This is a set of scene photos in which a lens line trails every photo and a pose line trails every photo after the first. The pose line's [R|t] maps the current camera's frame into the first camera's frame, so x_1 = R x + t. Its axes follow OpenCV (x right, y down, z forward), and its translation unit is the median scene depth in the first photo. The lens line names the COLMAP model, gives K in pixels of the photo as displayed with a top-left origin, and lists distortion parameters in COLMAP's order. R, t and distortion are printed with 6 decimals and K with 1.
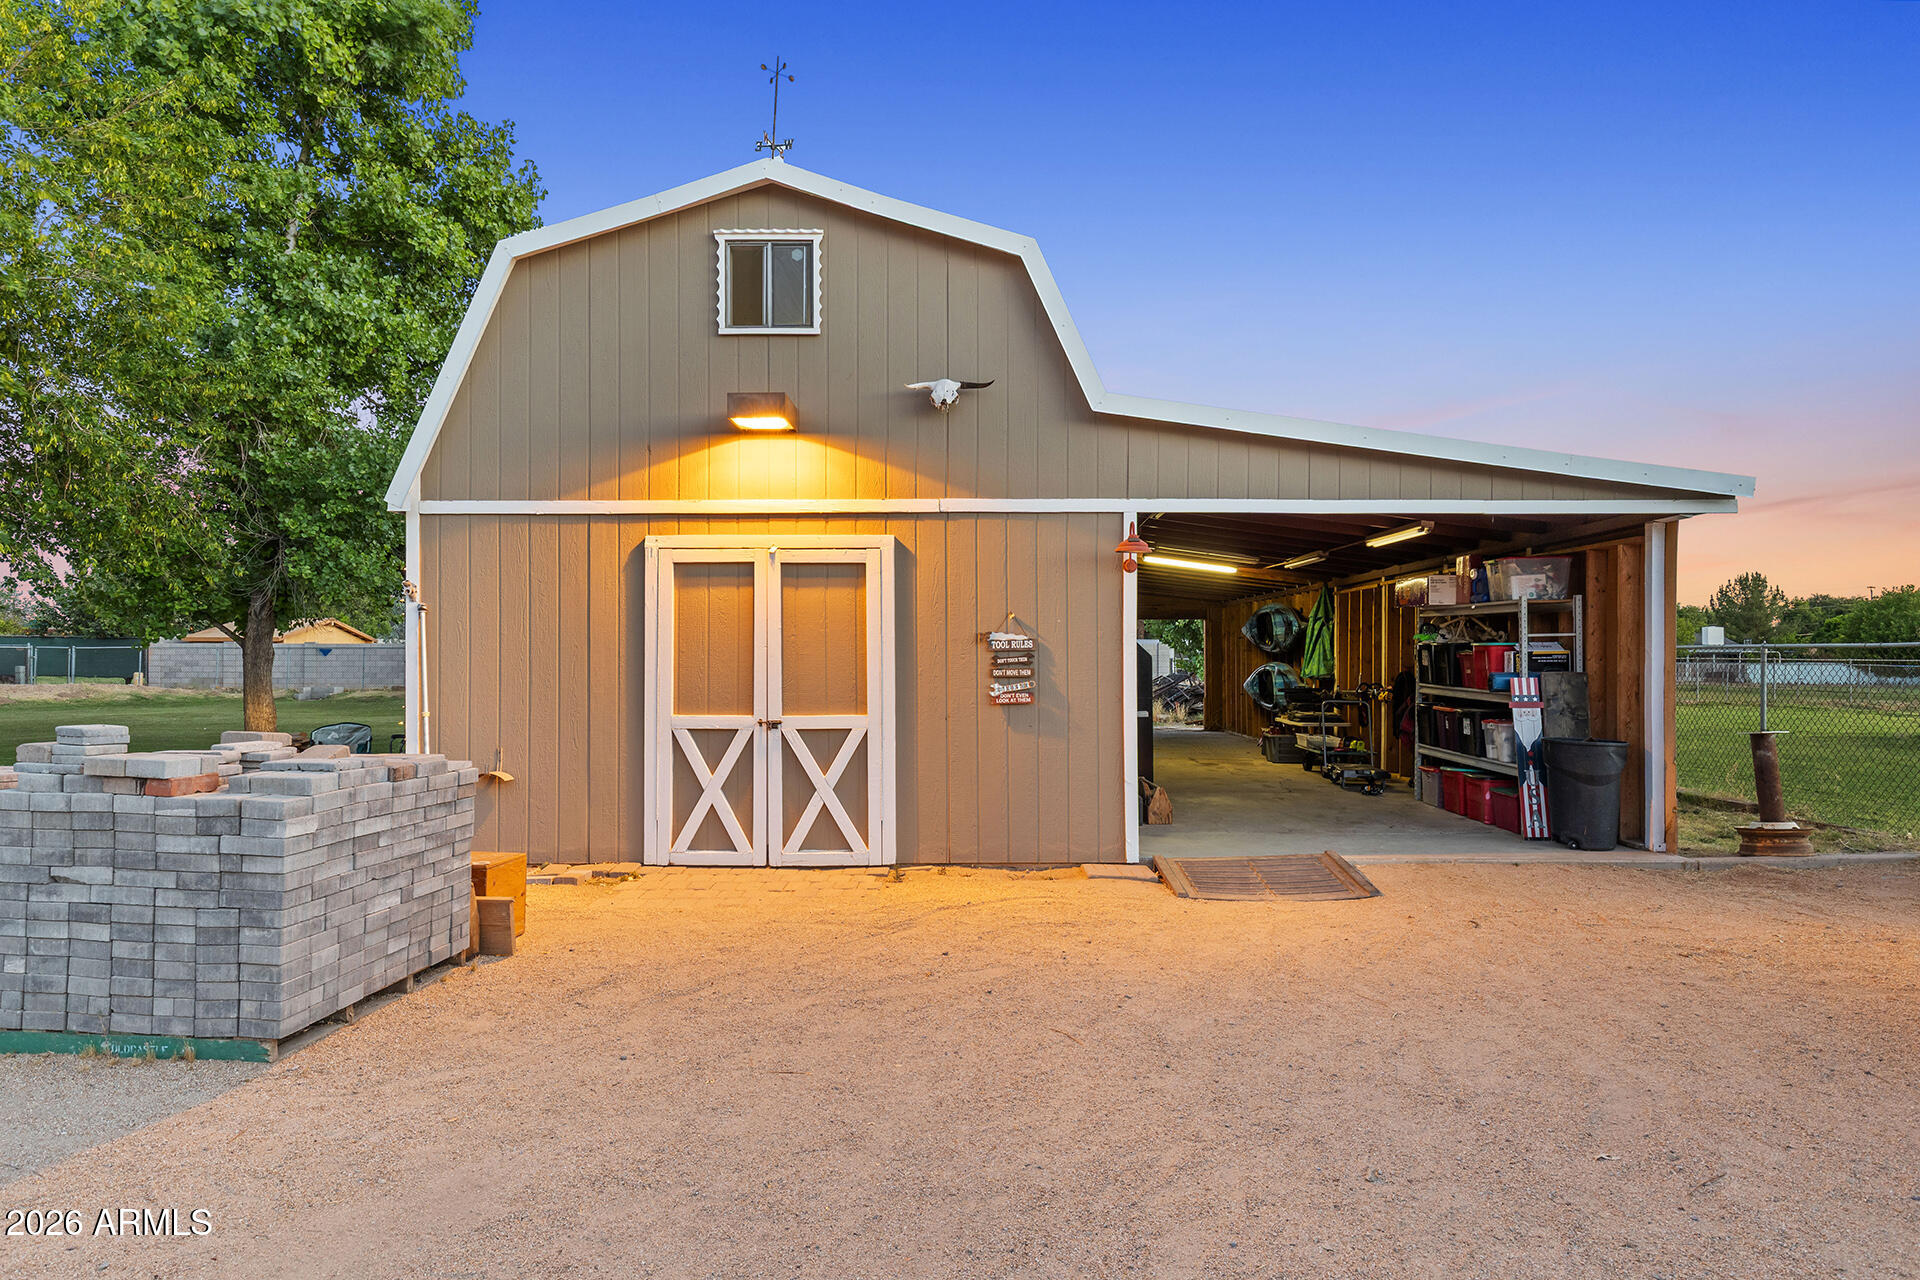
lens RADIAL K [[1082.3, 0, 964.0], [0, 1082.3, 651.7], [0, 0, 1]] dist [-0.004390, -0.000366]
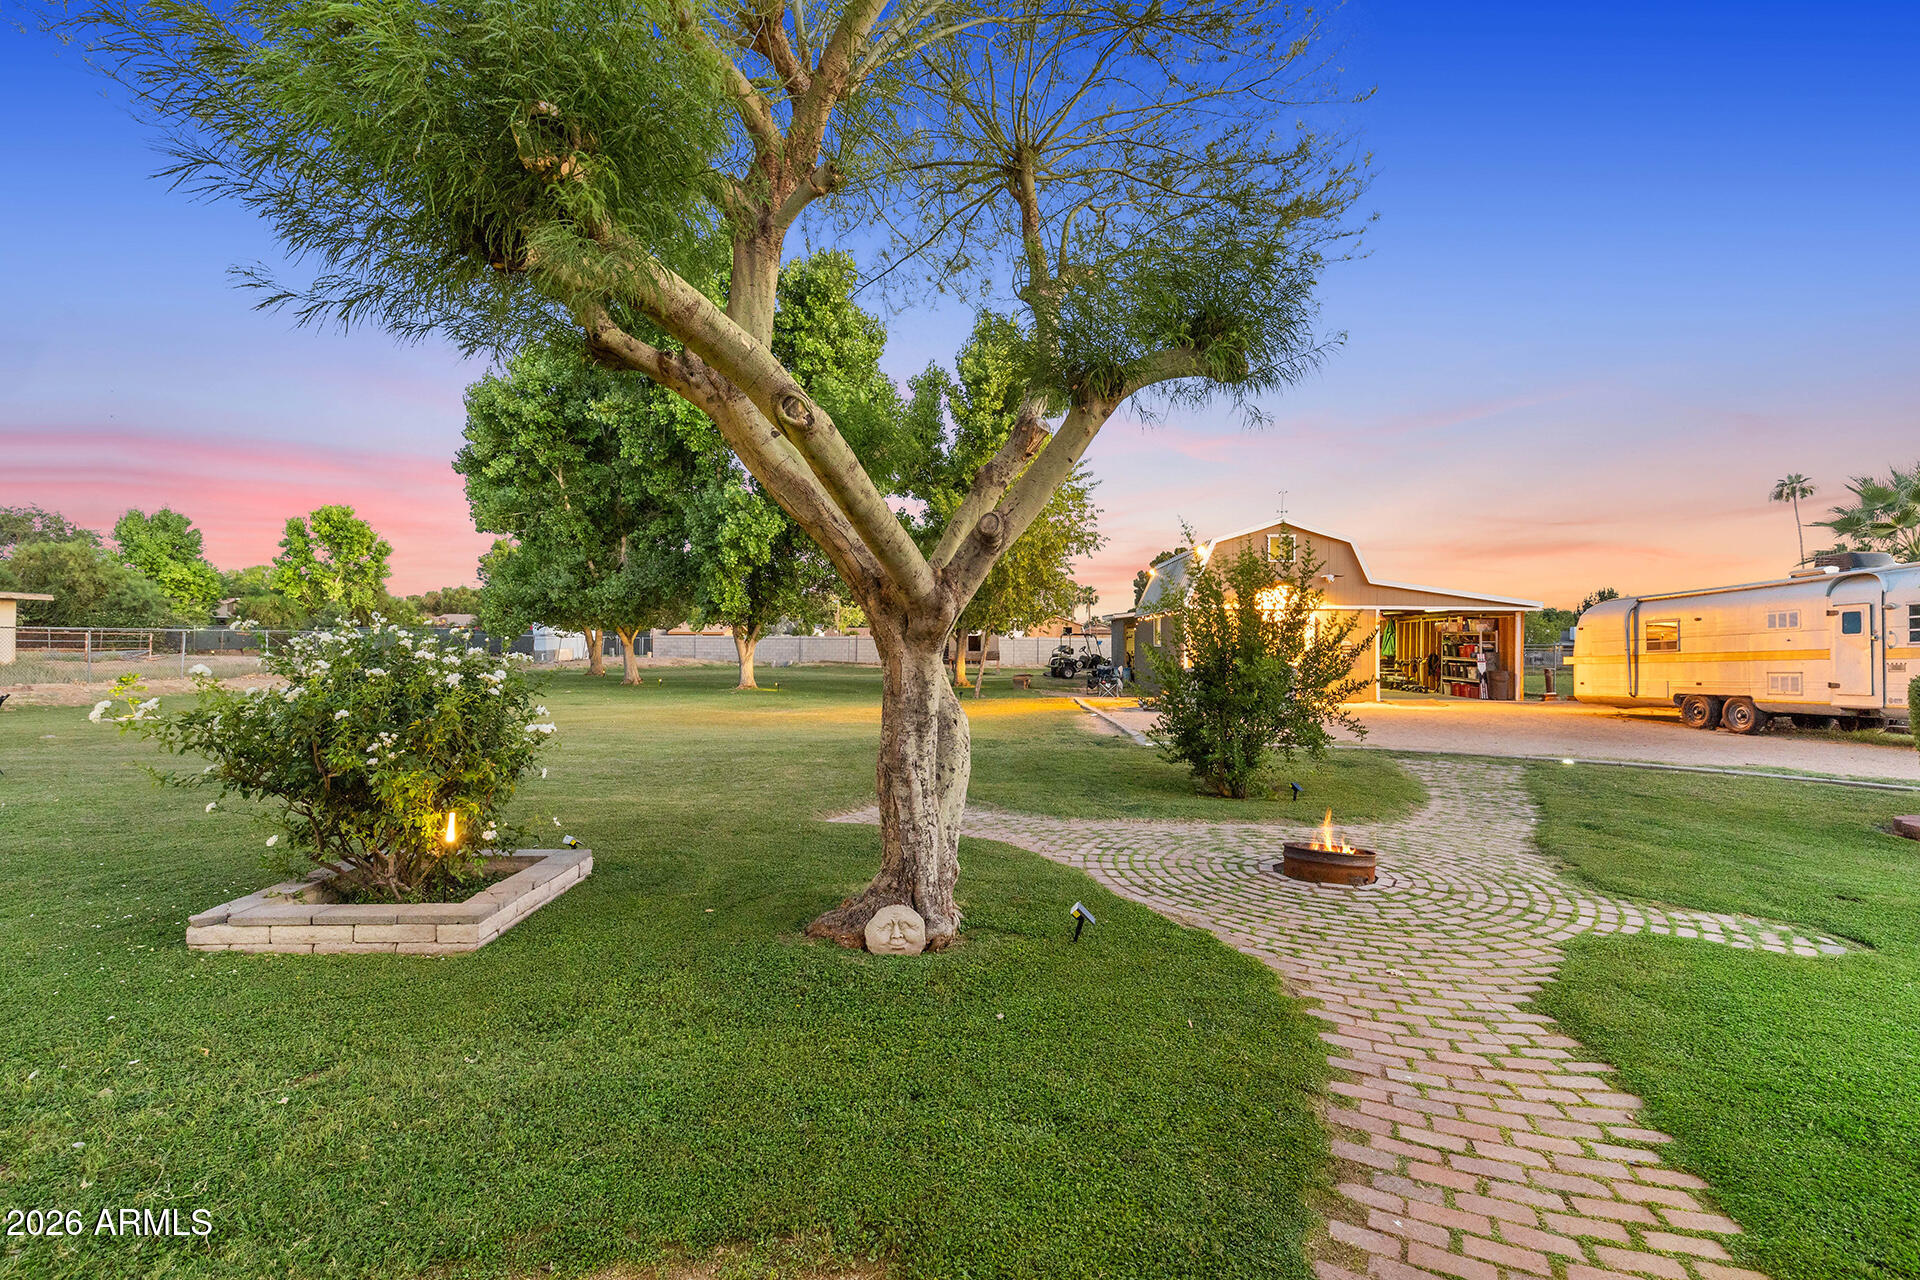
lens RADIAL K [[876.4, 0, 949.6], [0, 876.4, 641.1], [0, 0, 1]] dist [0.005996, 0.000329]
pose [[0.999875, 0.006799, -0.014280, -1.156321], [-0.006776, 0.999976, 0.001656, -0.011101], [0.014291, -0.001559, 0.999897, -1.861550]]
